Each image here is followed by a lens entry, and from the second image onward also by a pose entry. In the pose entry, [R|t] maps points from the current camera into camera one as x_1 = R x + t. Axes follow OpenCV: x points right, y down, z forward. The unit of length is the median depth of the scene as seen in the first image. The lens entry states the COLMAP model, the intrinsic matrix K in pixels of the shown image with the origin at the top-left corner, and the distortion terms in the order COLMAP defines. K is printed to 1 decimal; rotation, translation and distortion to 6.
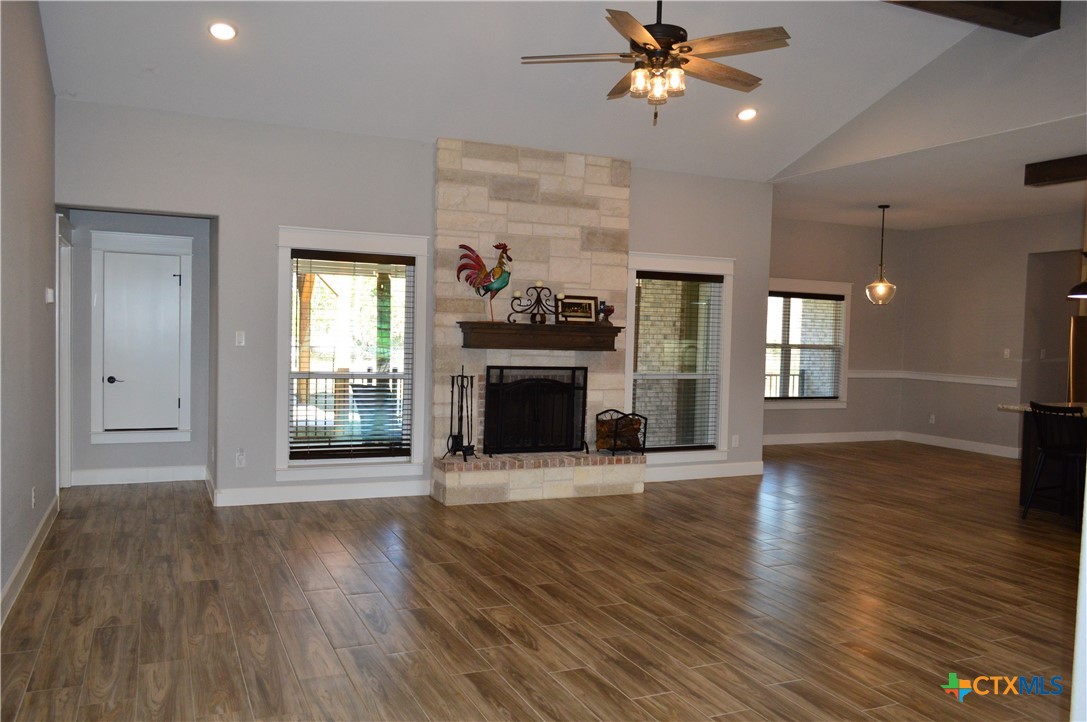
lens RADIAL K [[868.3, 0, 547.2], [0, 868.3, 366.0], [0, 0, 1]] dist [-0.005303, 0.002335]
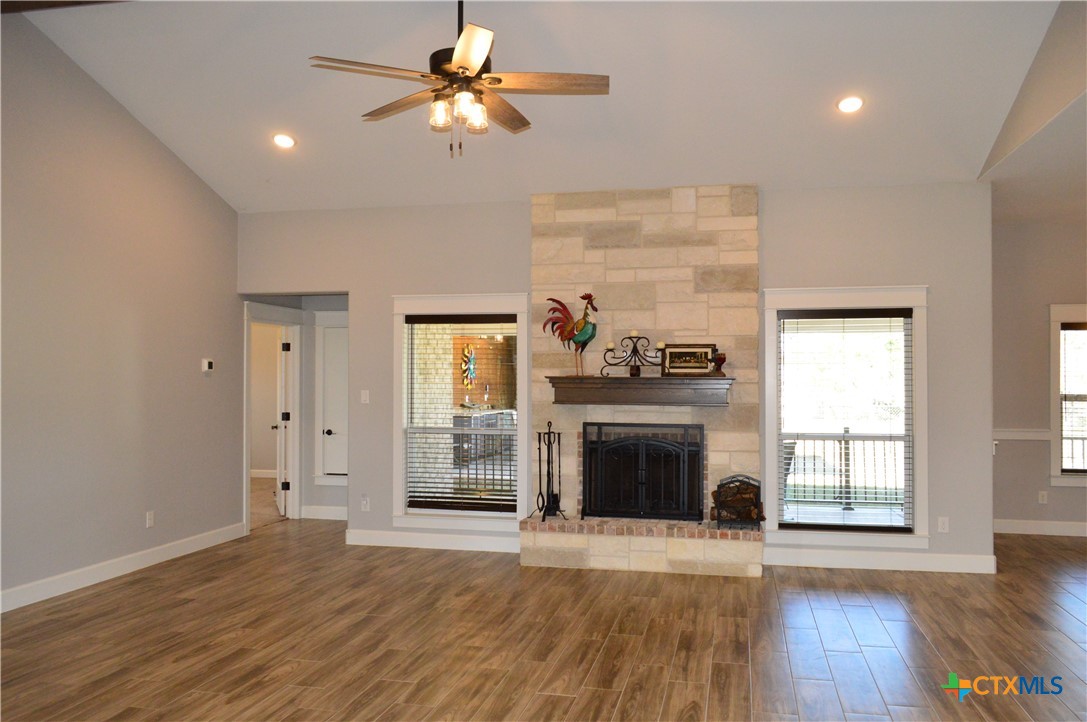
lens RADIAL K [[861.8, 0, 544.8], [0, 861.8, 366.0], [0, 0, 1]] dist [-0.012124, 0.006130]
pose [[0.793217, -0.035913, -0.607879, 0.470437], [-0.007784, 0.997580, -0.069093, 0.003814], [0.608889, 0.059538, 0.791018, 0.222875]]
